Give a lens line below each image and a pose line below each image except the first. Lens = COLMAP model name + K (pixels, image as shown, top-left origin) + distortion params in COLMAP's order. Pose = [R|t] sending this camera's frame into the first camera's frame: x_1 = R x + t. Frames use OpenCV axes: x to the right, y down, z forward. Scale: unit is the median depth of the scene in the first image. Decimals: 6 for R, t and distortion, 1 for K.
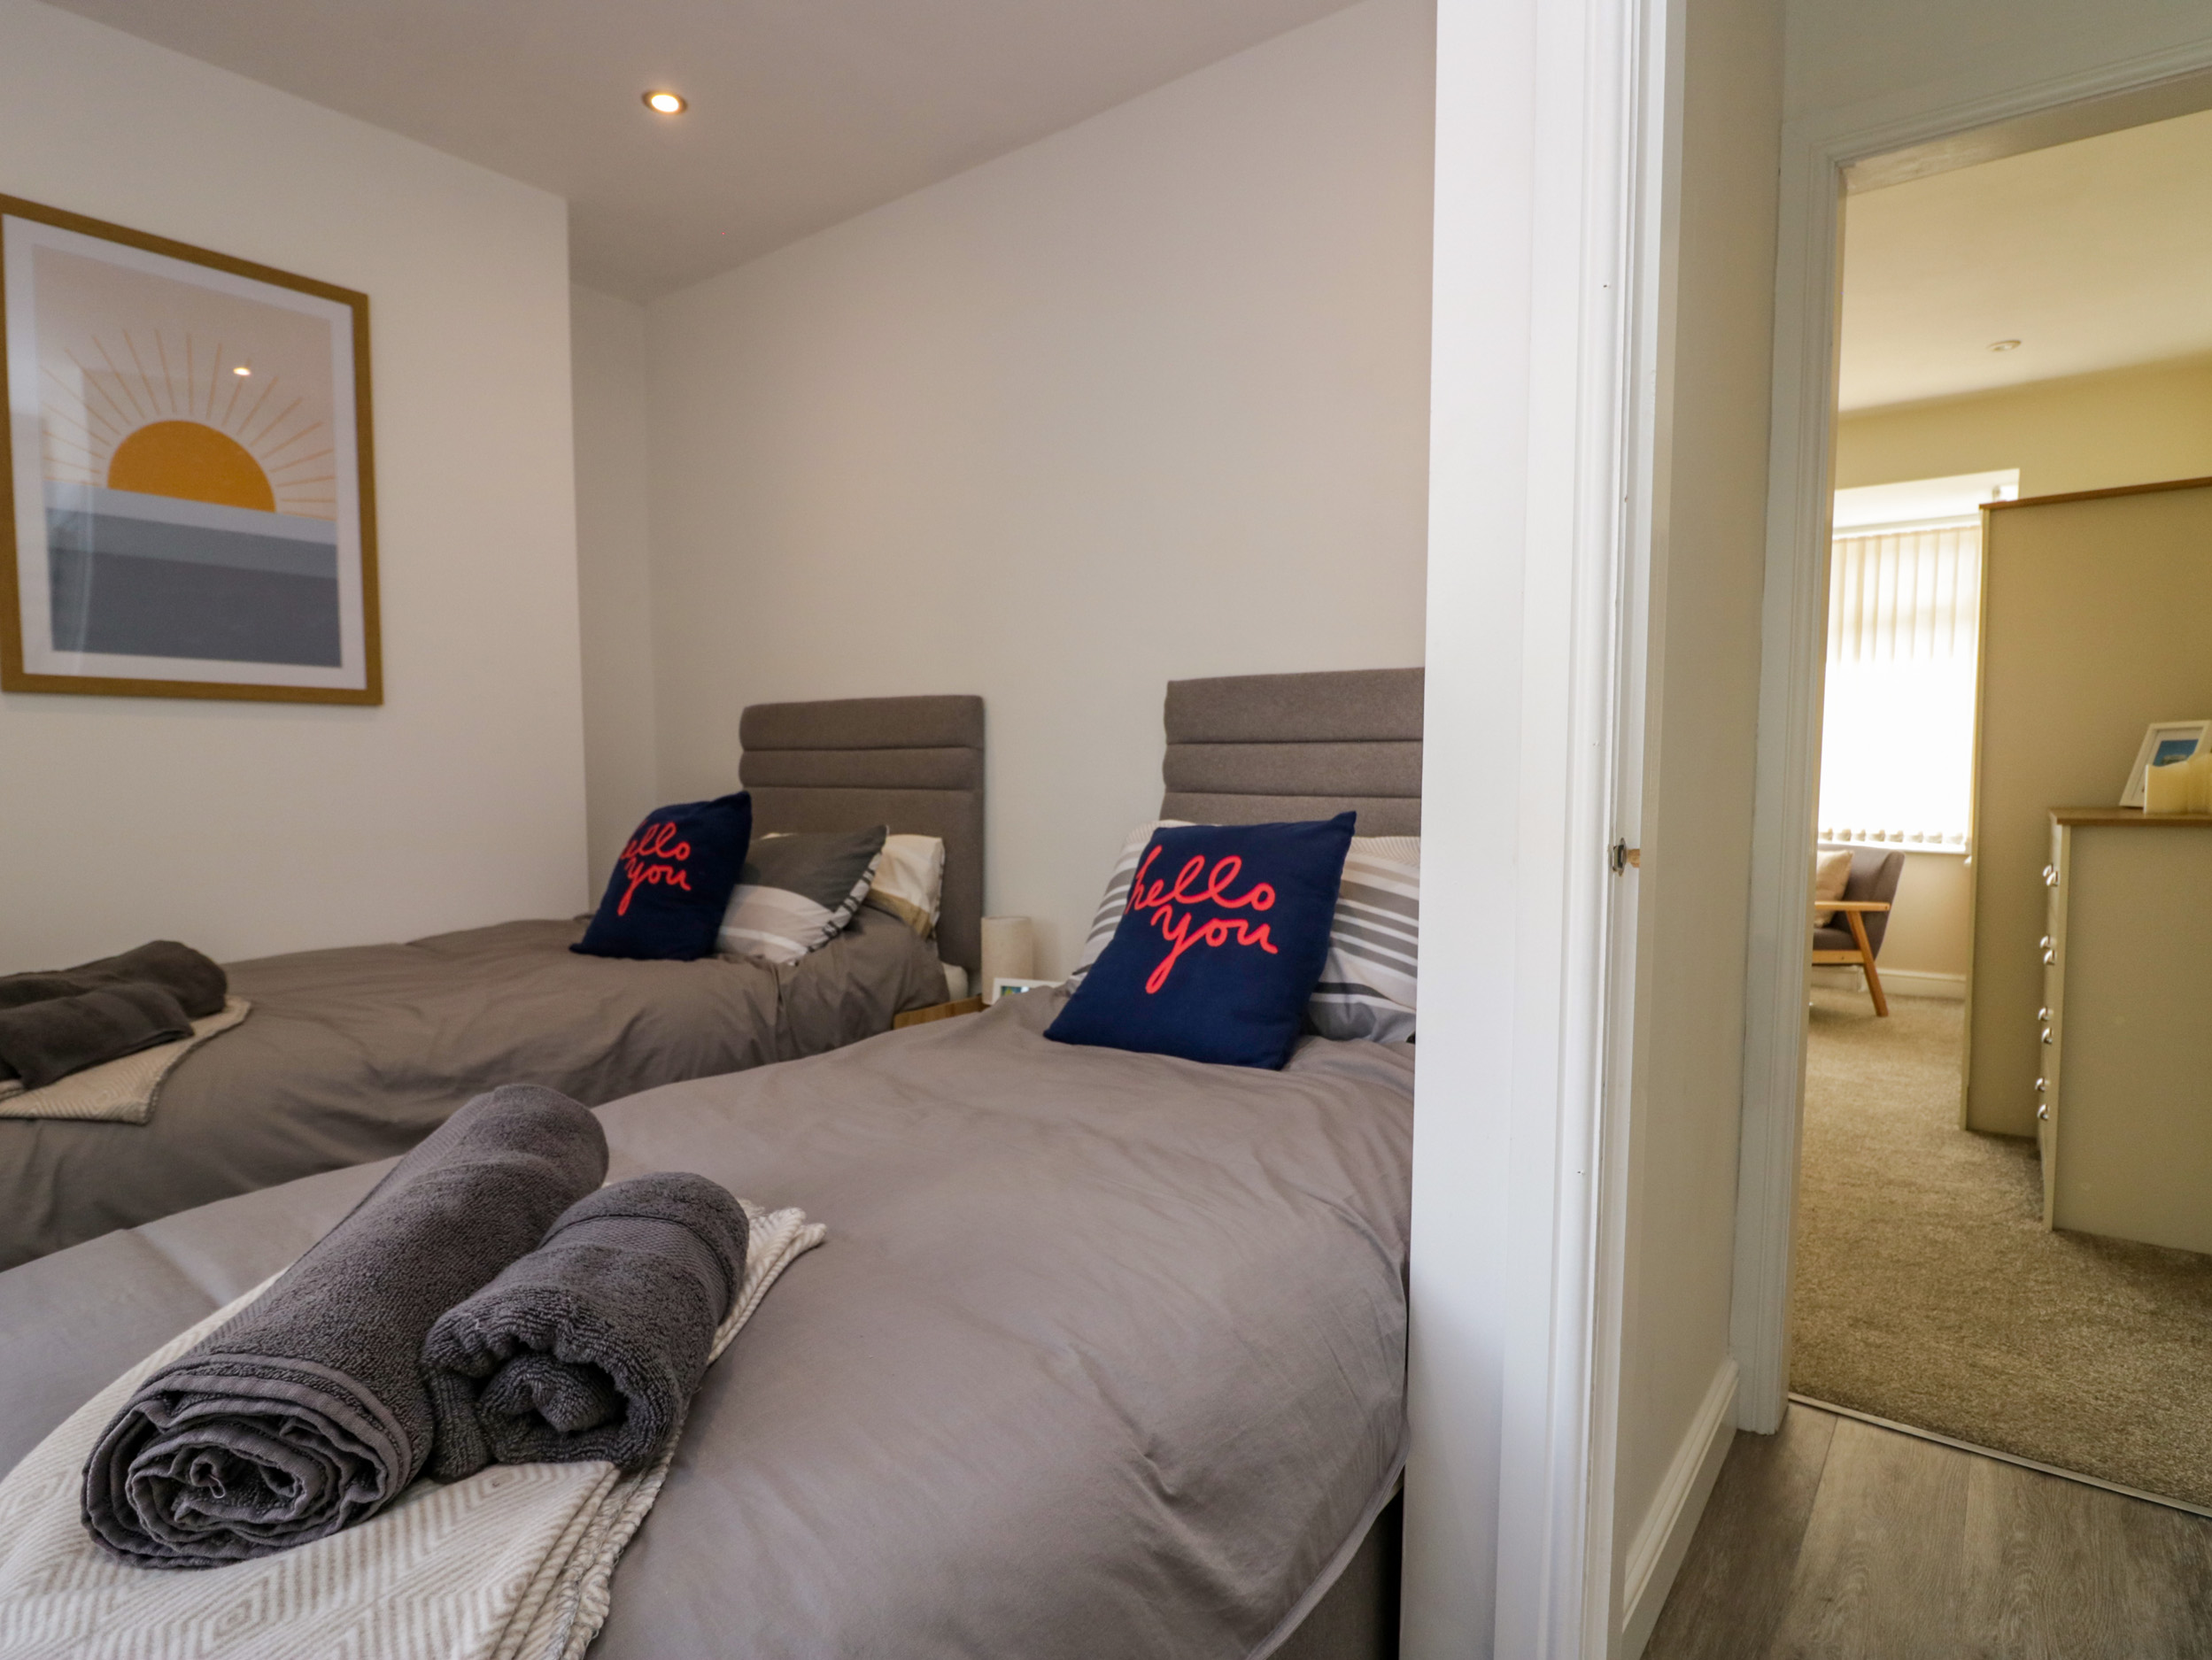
lens RADIAL K [[1165.9, 0, 1100.3], [0, 1165.9, 854.4], [0, 0, 1]] dist [-0.009721, -0.002102]
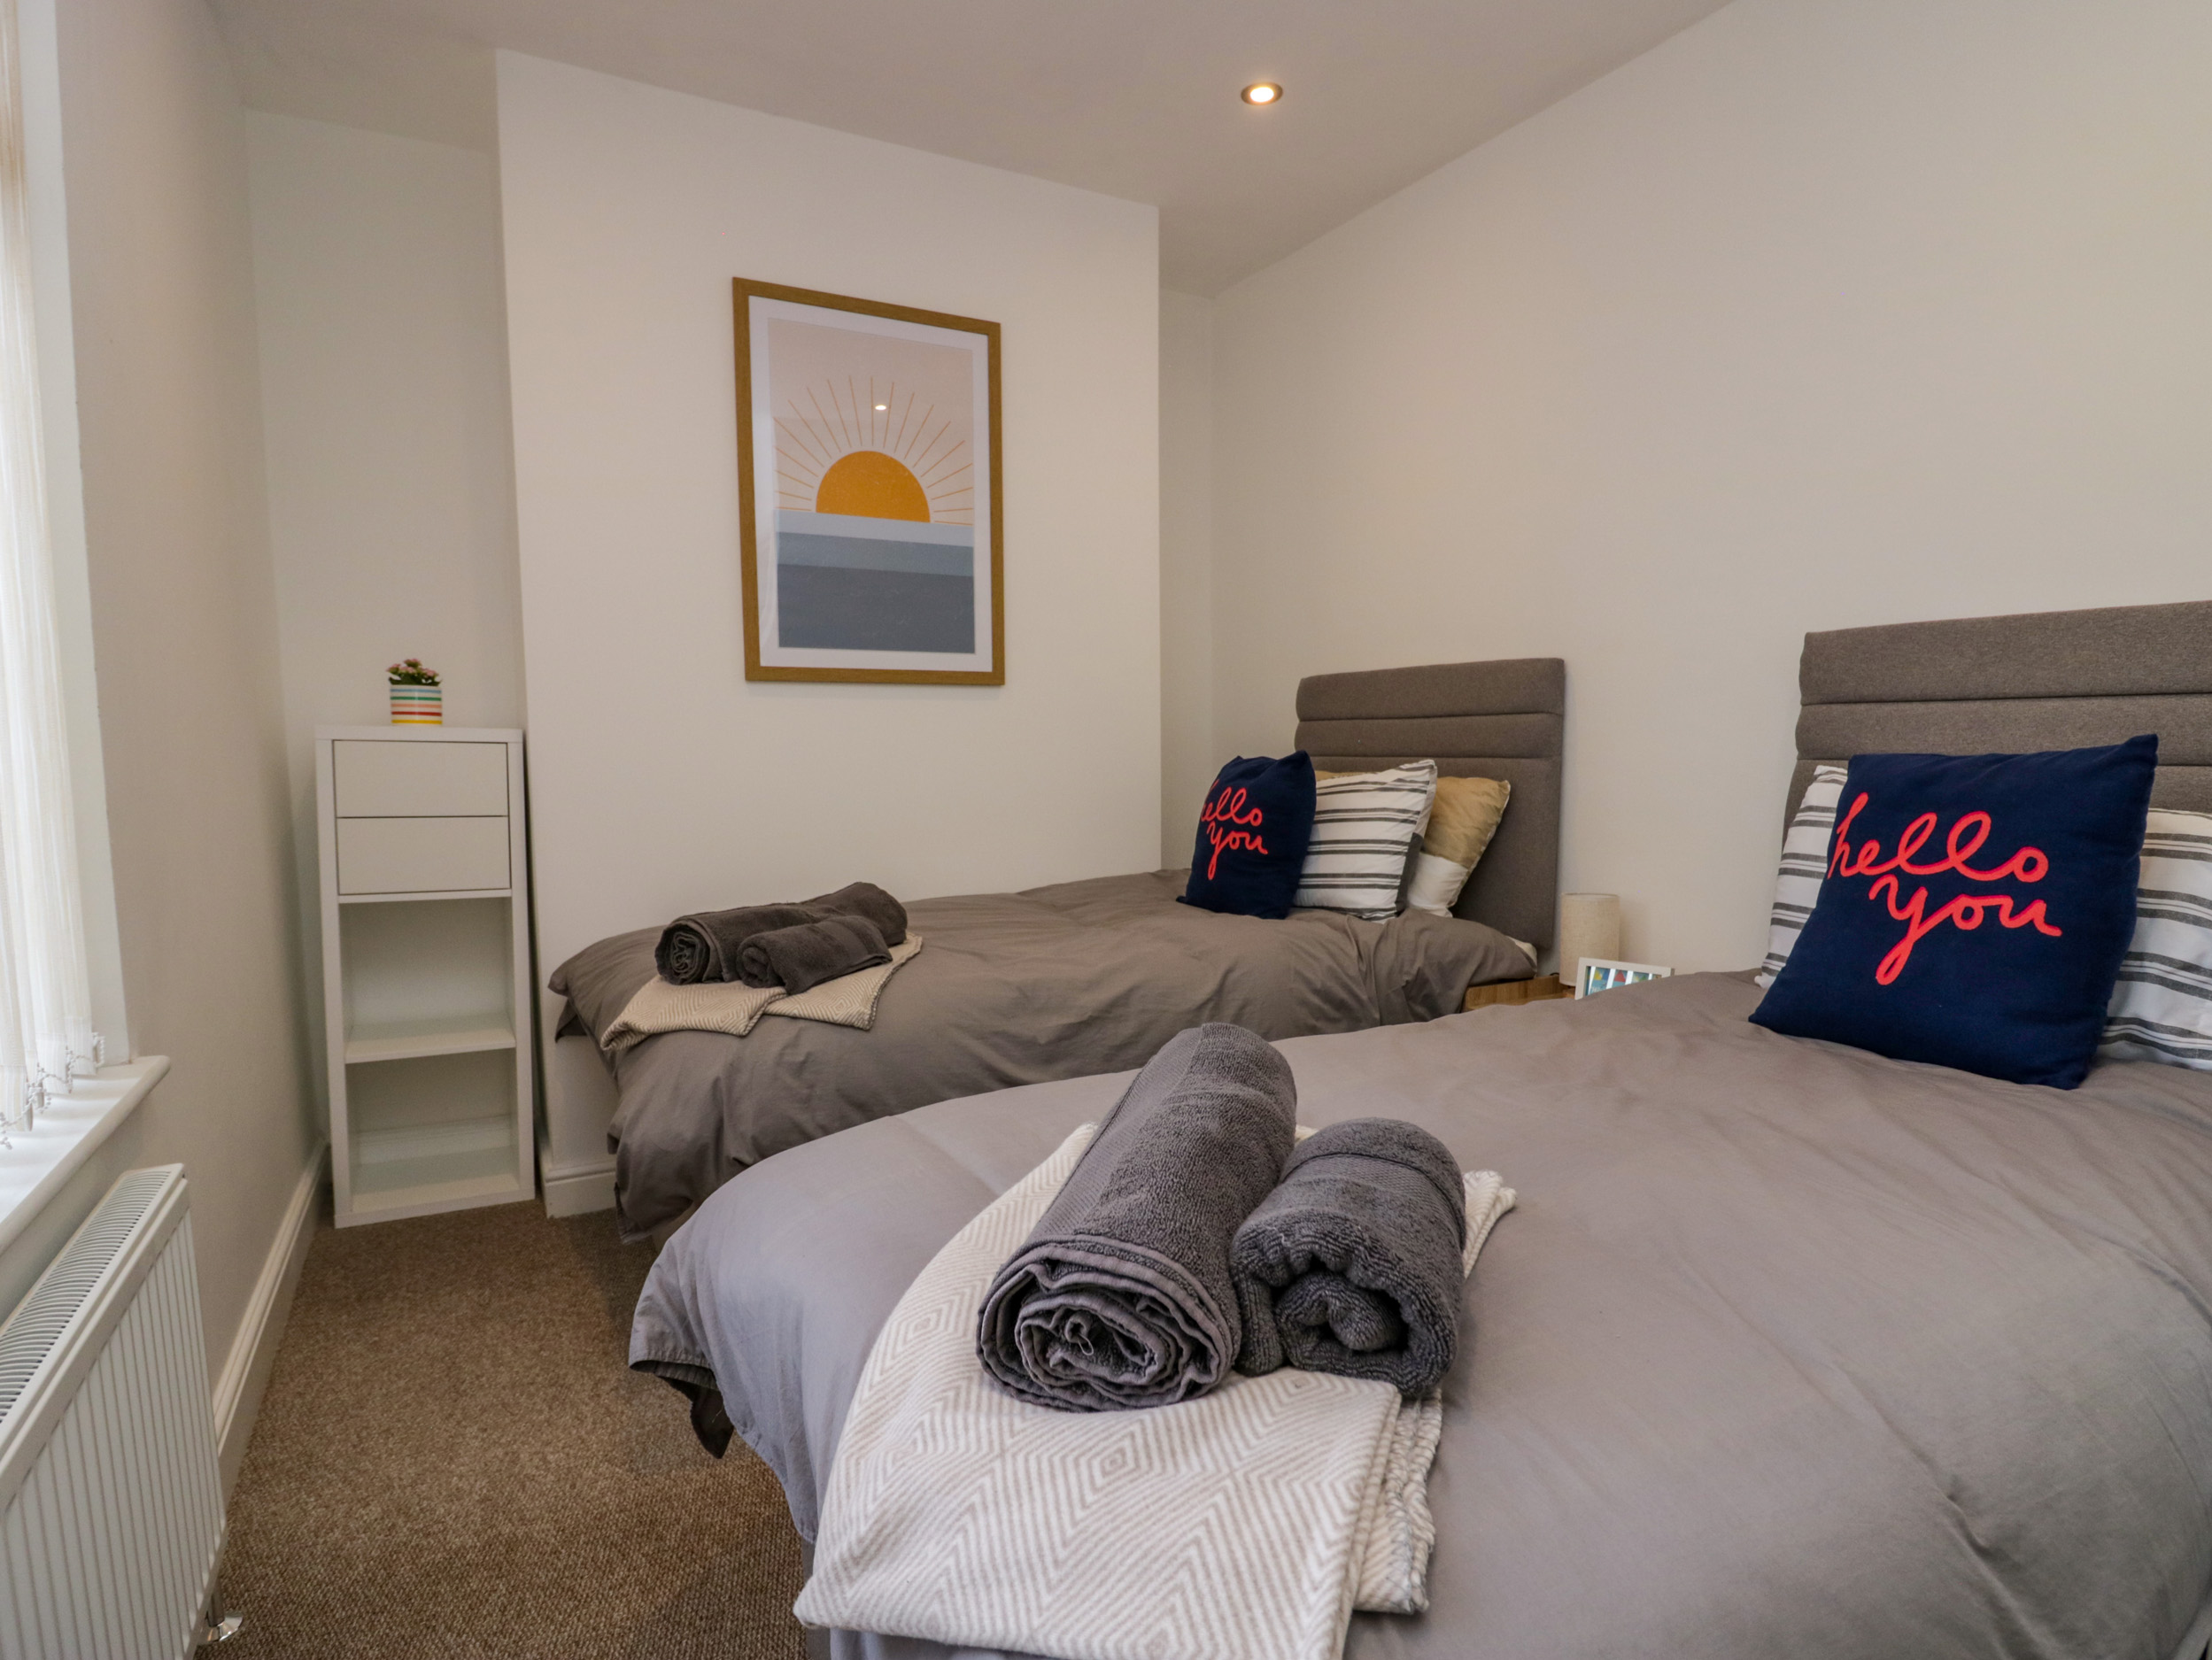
lens RADIAL K [[1139.0, 0, 1115.4], [0, 1139.0, 867.3], [0, 0, 1]] dist [-0.001373, -0.001260]
pose [[0.927721, 0.031912, -0.371908, -0.242505], [-0.017870, 0.998993, 0.041143, 0.009693], [0.372846, -0.031523, 0.927357, -0.038959]]
